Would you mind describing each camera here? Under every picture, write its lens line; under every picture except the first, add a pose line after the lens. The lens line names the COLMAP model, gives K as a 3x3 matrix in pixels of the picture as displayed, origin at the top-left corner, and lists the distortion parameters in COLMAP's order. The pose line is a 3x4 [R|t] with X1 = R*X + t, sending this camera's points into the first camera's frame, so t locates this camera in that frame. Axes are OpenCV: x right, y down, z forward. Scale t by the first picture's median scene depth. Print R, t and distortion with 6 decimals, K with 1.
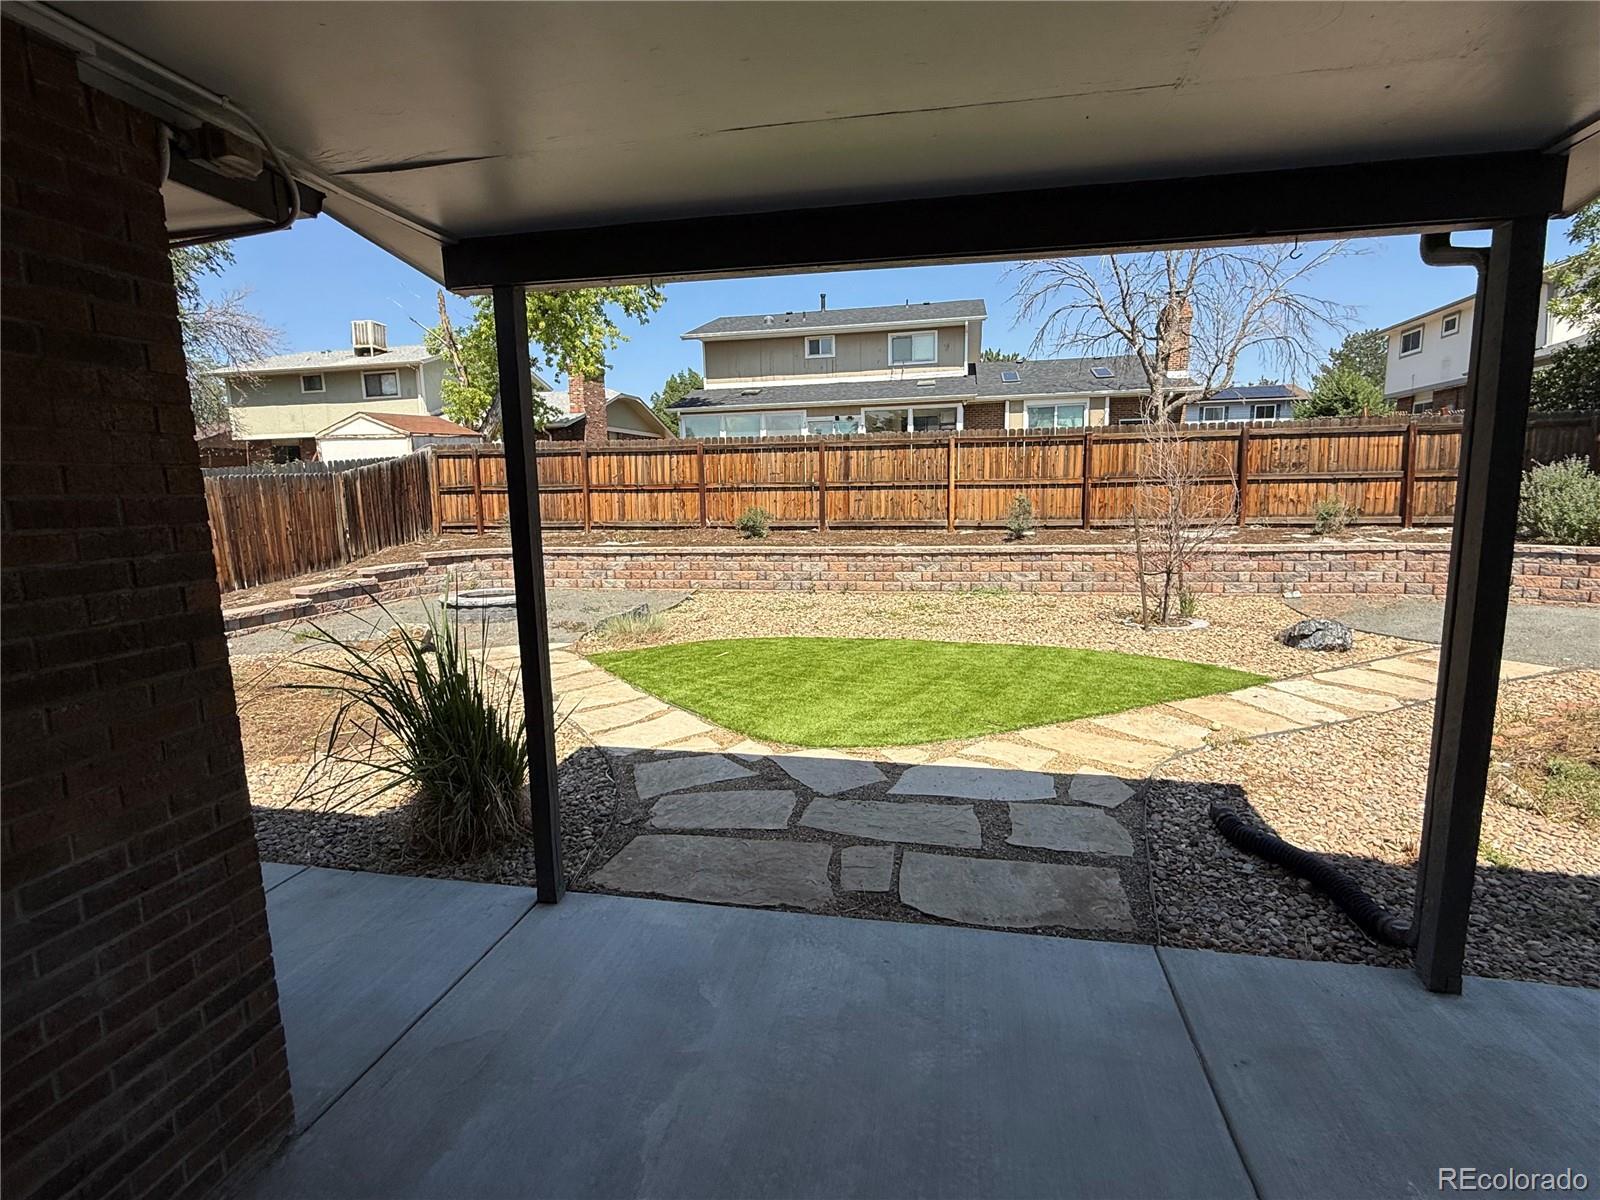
lens RADIAL K [[747.3, 0, 800.3], [0, 747.3, 599.6], [0, 0, 1]] dist [0.000534, -0.001033]
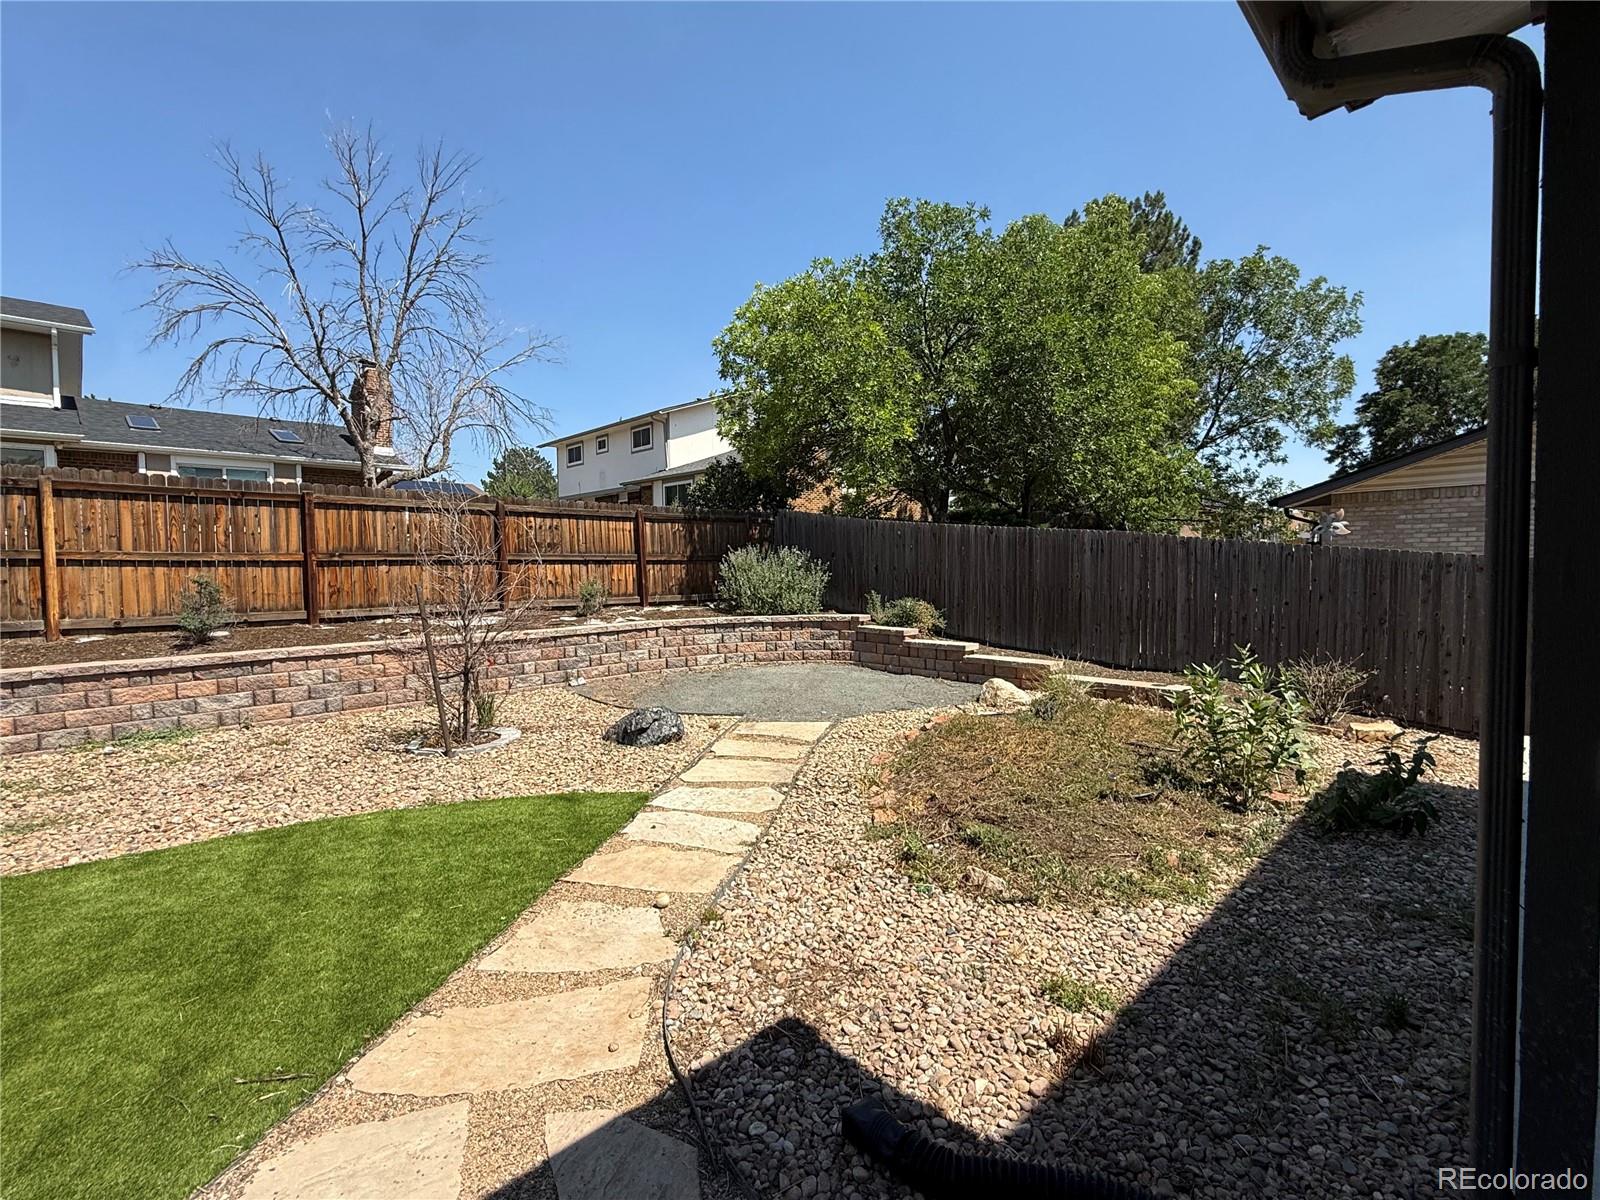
lens RADIAL K [[747.3, 0, 802.9], [0, 747.3, 596.6], [0, 0, 1]] dist [0.000534, -0.001033]
pose [[0.540077, -0.019759, 0.841384, 0.031947], [0.127114, 0.990171, -0.058340, -0.018027], [-0.831961, 0.138460, 0.537280, 0.219092]]
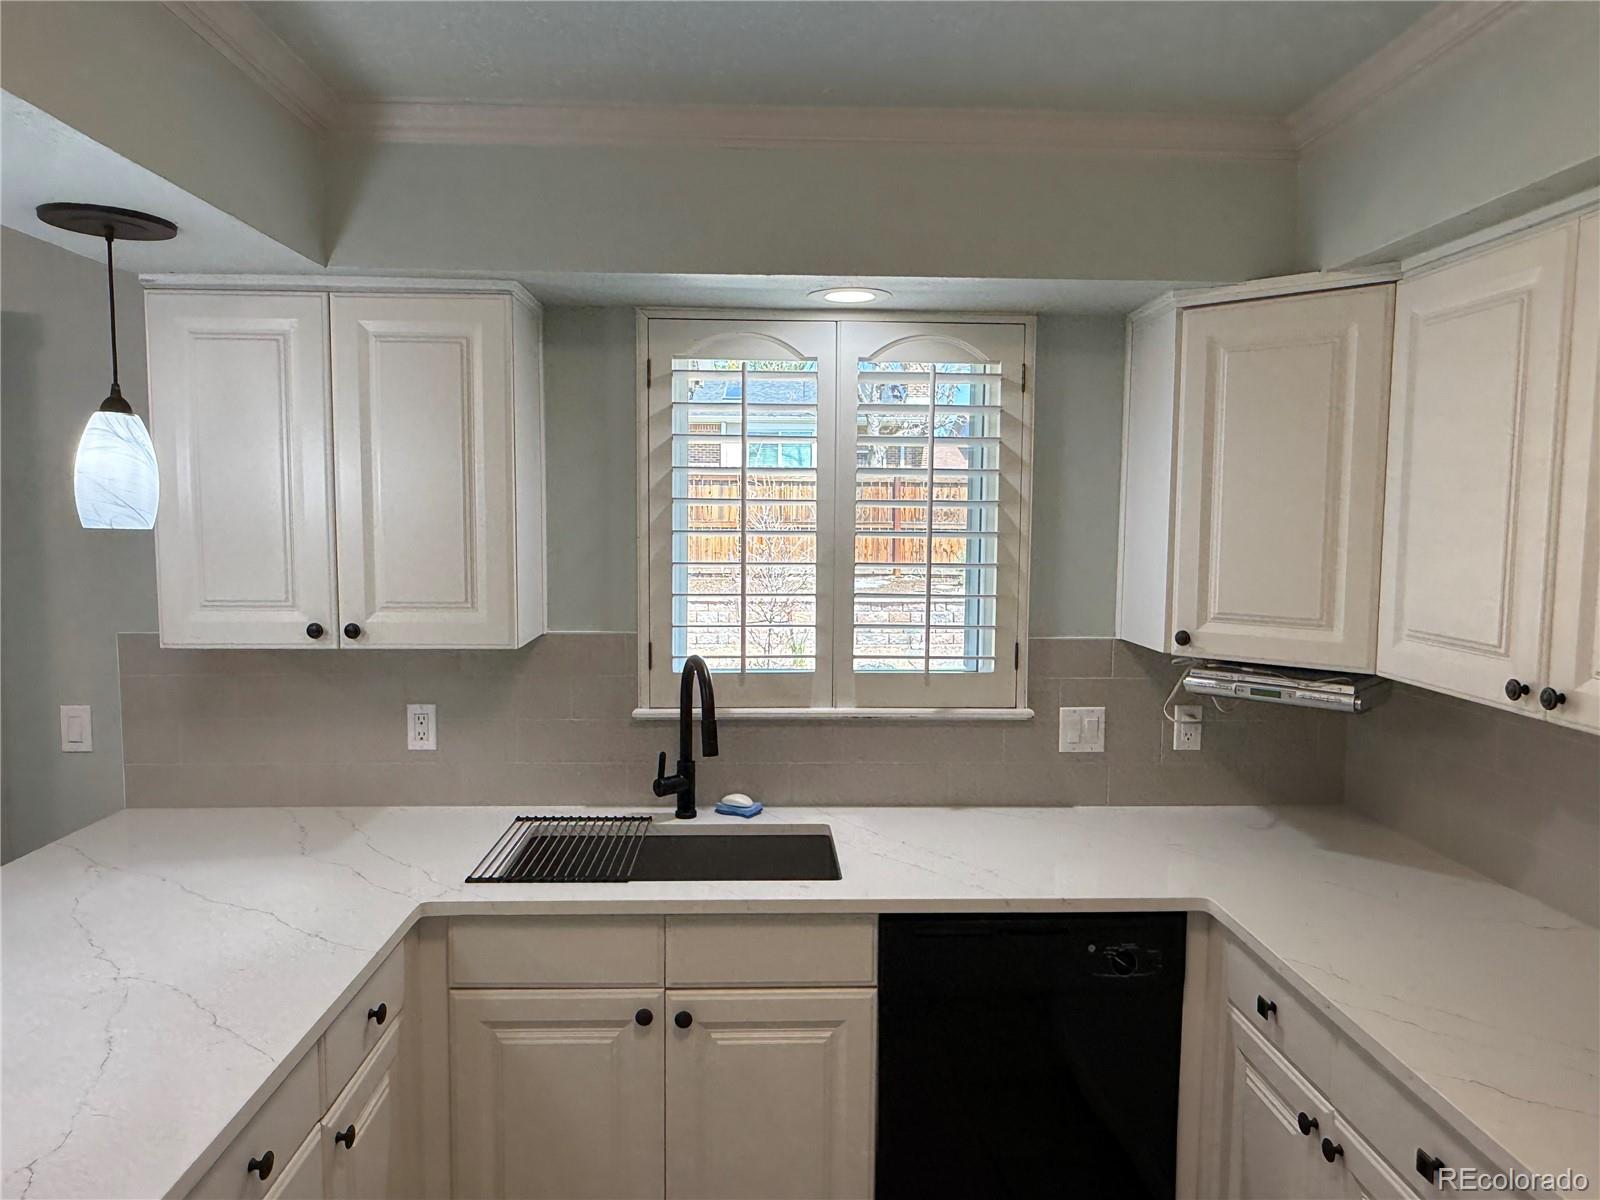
lens RADIAL K [[1067.5, 0, 800.6], [0, 1067.5, 599.2], [0, 0, 1]] dist [0.002568, 0.001929]
pose [[0.970419, 0.008794, 0.241267, 0.140002], [0.009224, 0.997256, -0.073449, 0.028221], [-0.241251, 0.073502, 0.967675, -0.269975]]
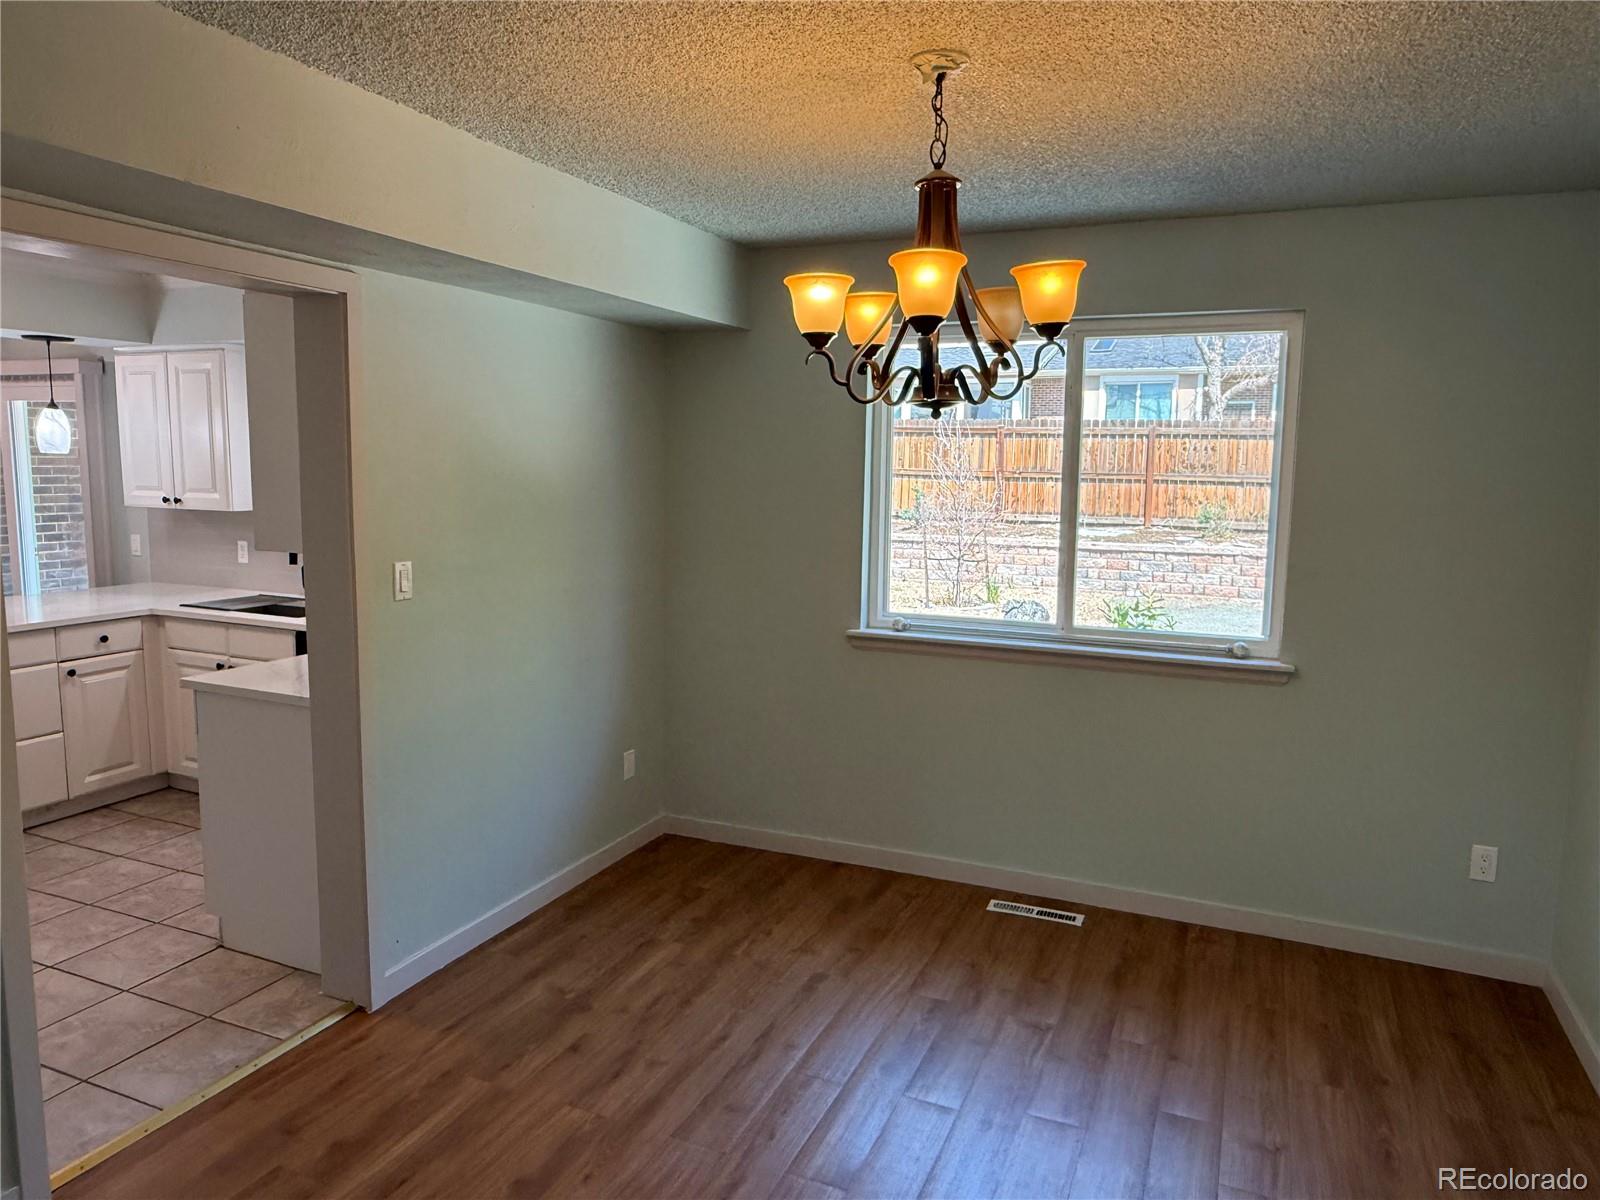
lens RADIAL K [[1067.5, 0, 793.1], [0, 1067.5, 593.2], [0, 0, 1]] dist [0.002568, 0.001929]
pose [[0.976252, 0.062695, -0.207370, 0.422223], [-0.068775, 0.997384, -0.022232, 0.047604], [0.205434, 0.035966, 0.978010, -0.425790]]
